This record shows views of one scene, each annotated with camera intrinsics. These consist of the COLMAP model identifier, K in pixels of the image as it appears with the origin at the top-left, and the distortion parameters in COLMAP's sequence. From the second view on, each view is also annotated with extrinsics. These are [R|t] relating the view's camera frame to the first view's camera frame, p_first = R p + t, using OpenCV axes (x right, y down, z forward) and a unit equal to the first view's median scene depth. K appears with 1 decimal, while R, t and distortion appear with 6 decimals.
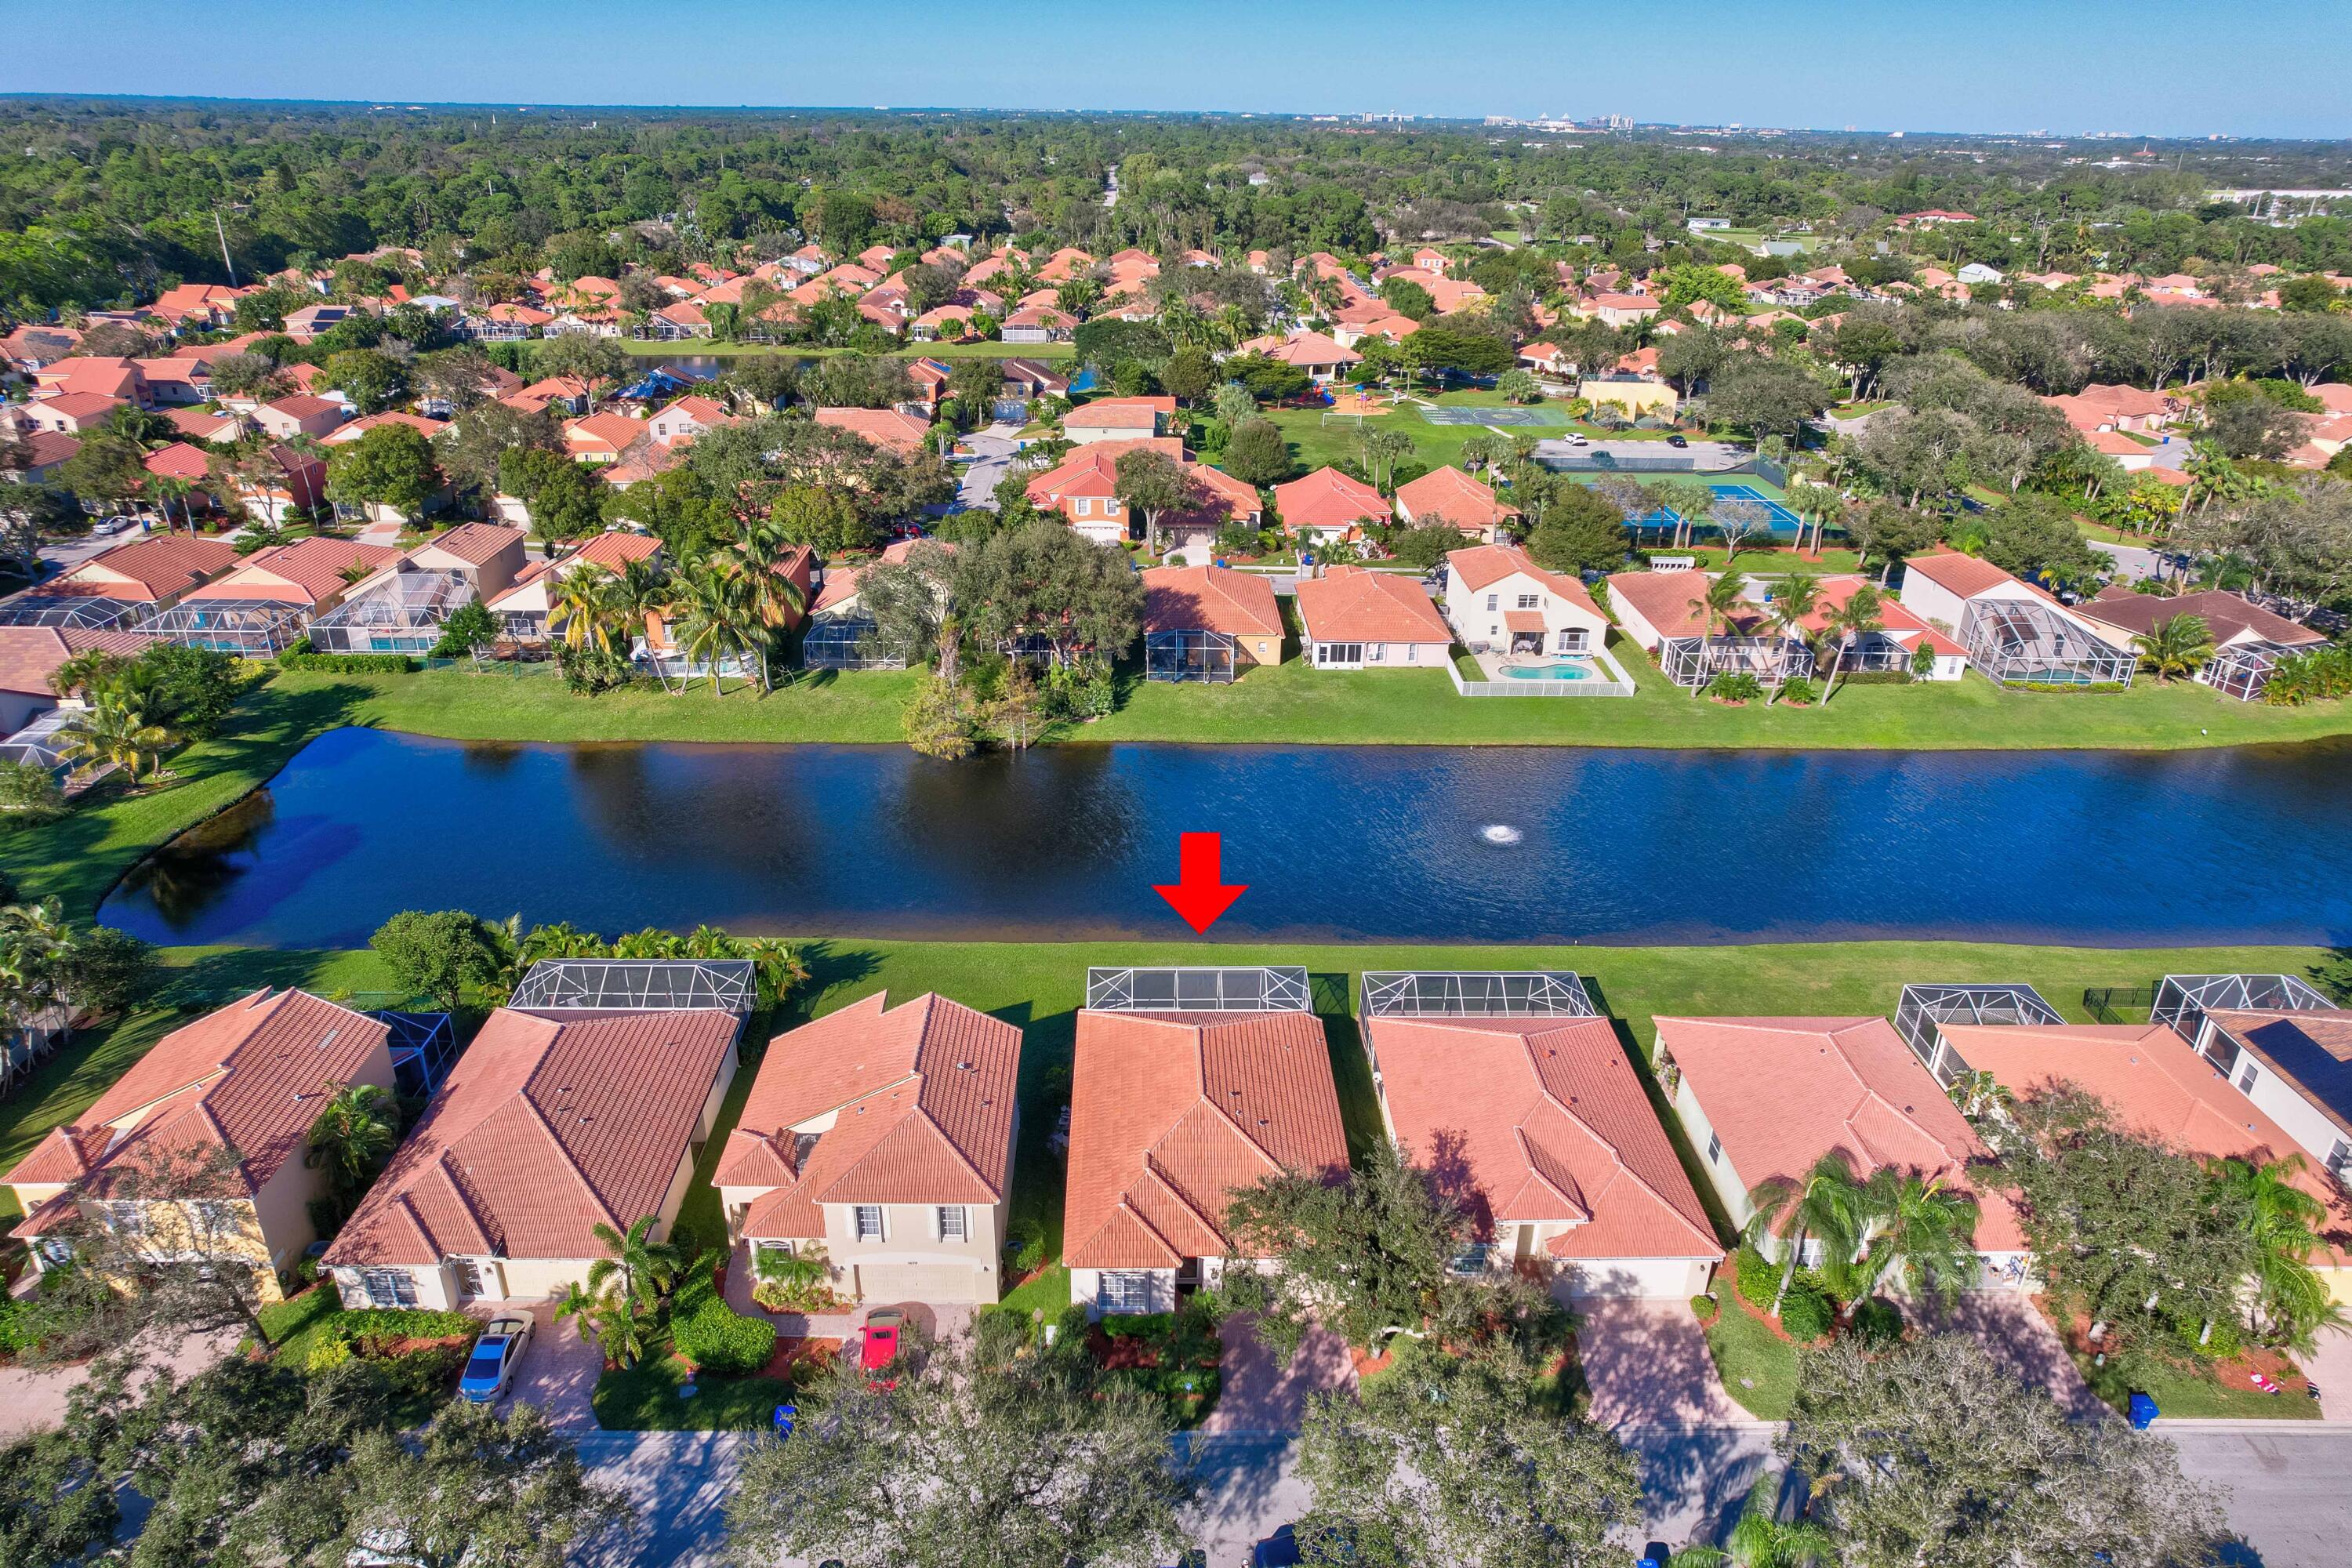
lens RADIAL K [[1482.7, 0, 1176.0], [0, 1482.7, 784.0], [0, 0, 1]] dist [-0.049859, 0.001578]
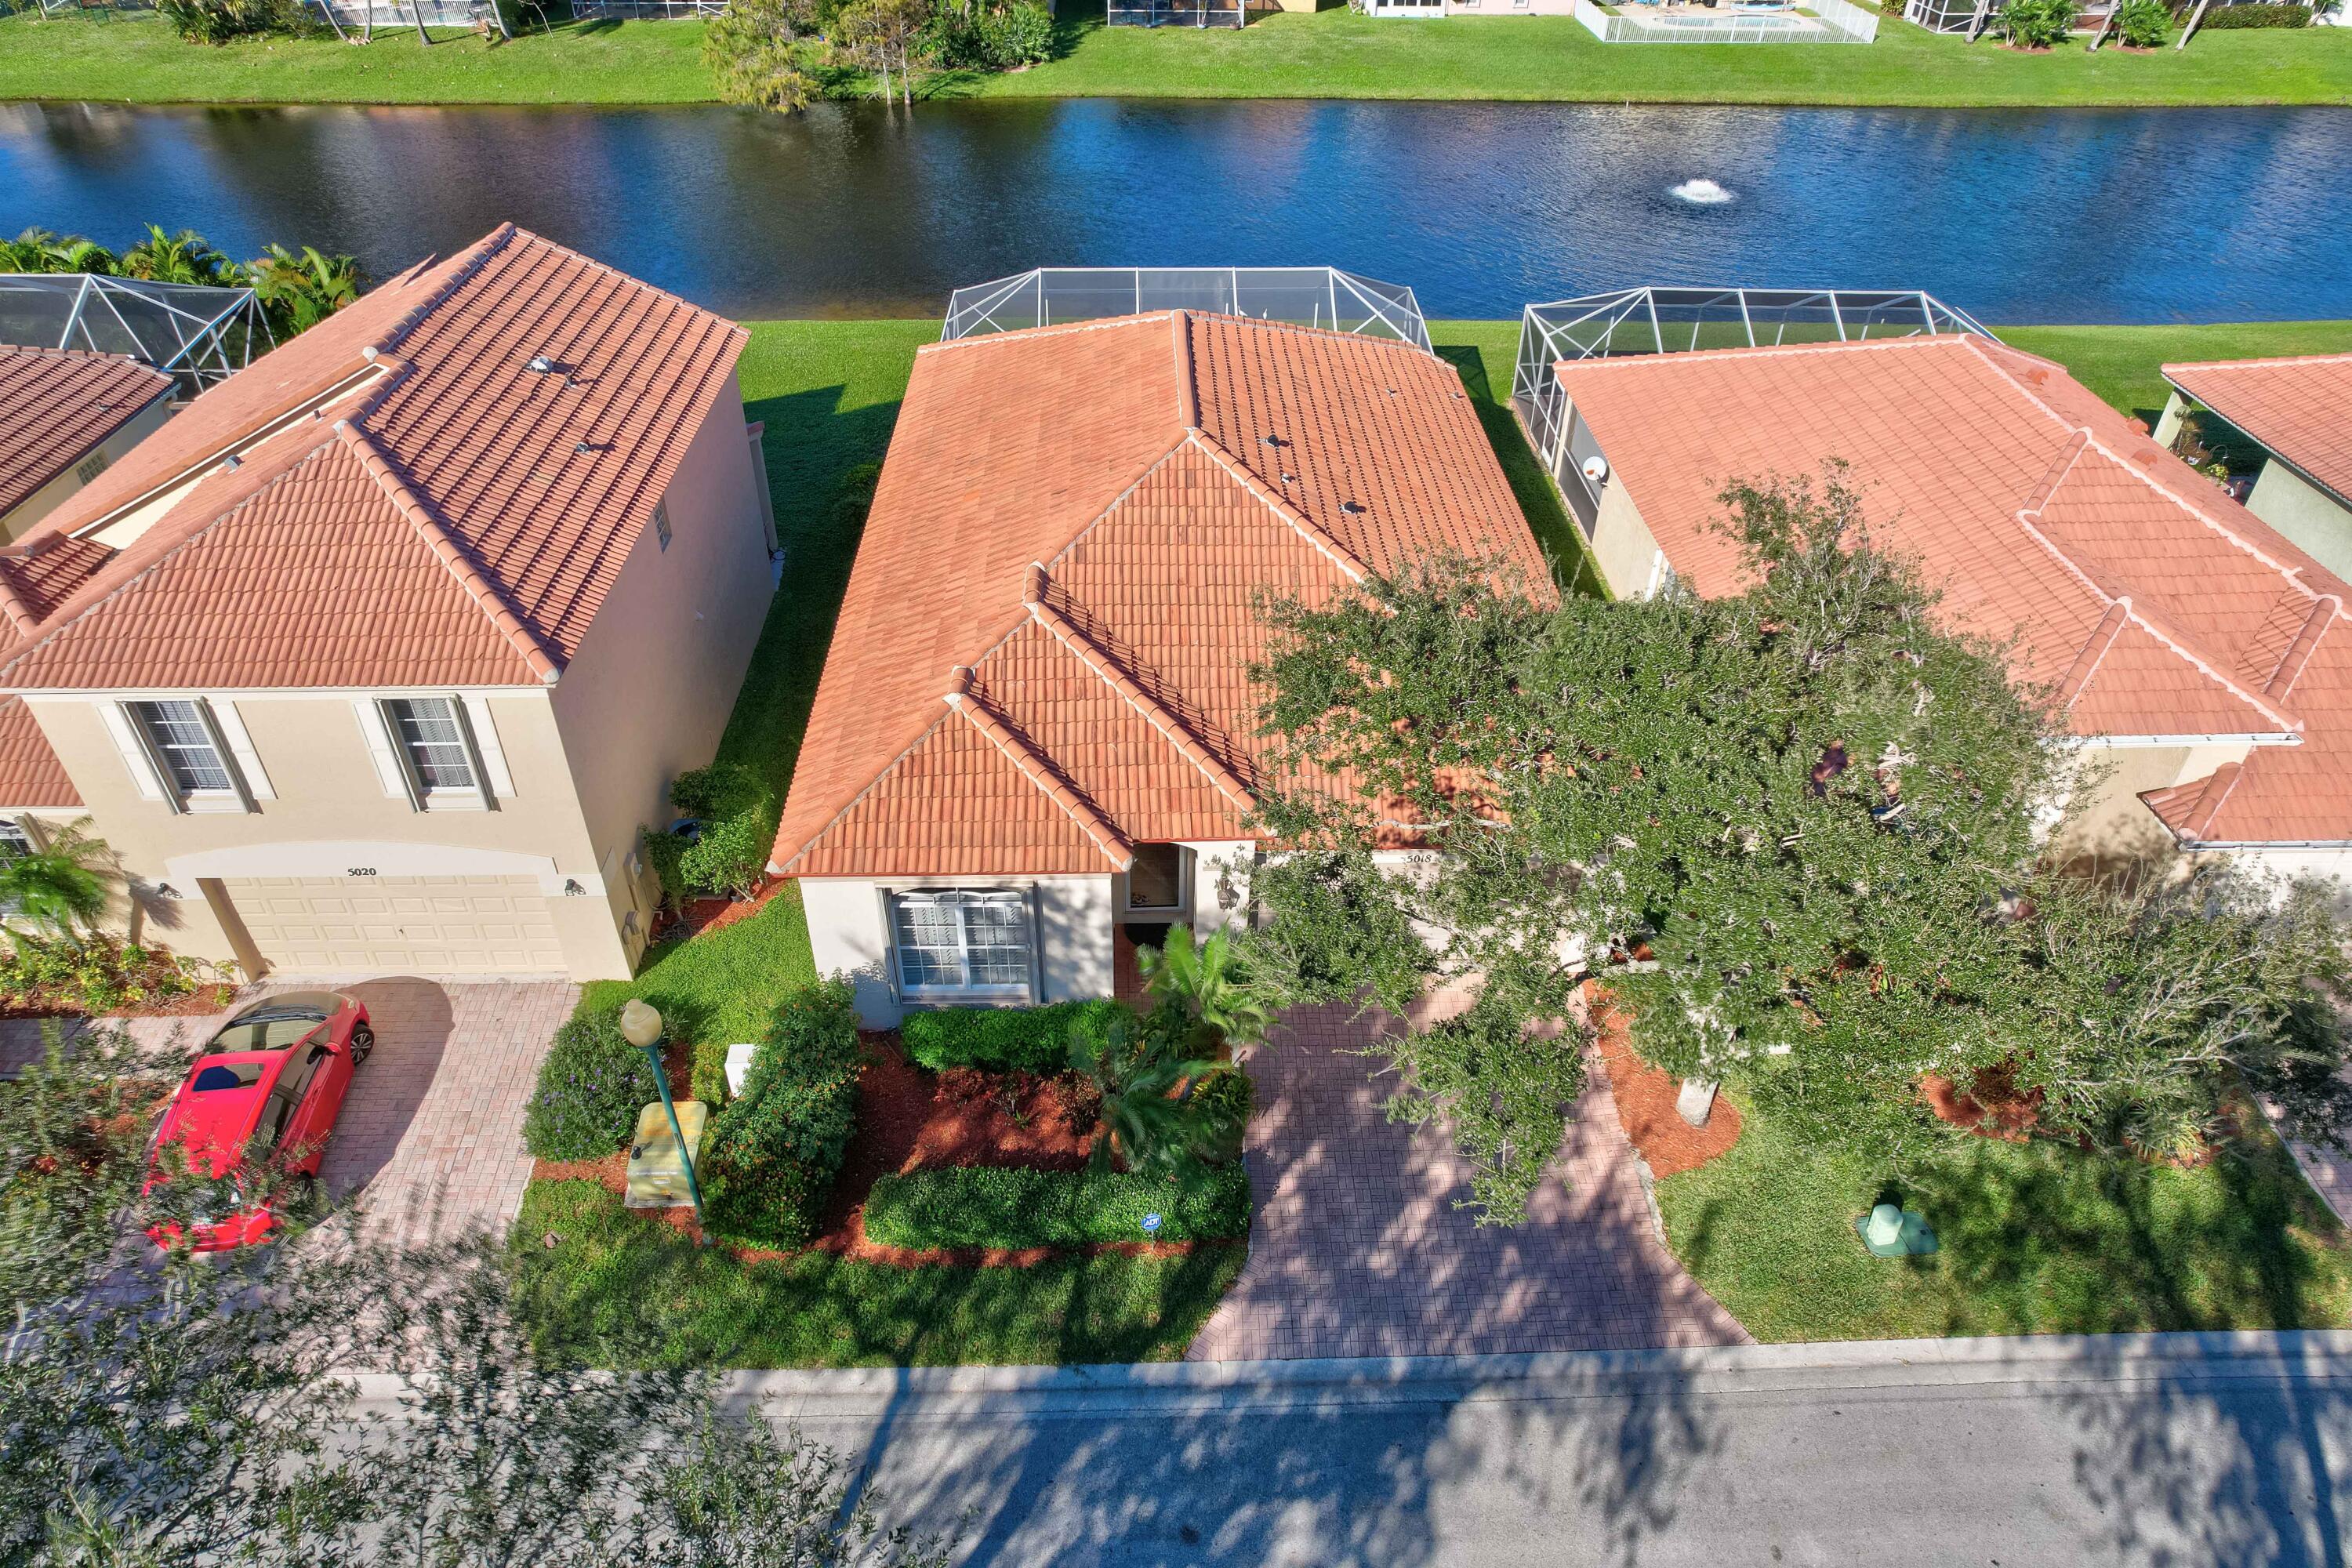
lens RADIAL K [[1482.7, 0, 1176.0], [0, 1482.7, 784.0], [0, 0, 1]] dist [-0.049859, 0.001578]
pose [[0.999938, -0.010983, -0.001770, 0.014741], [0.011103, 0.975271, 0.220734, 0.227926], [-0.000698, -0.220740, 0.975332, 0.658262]]
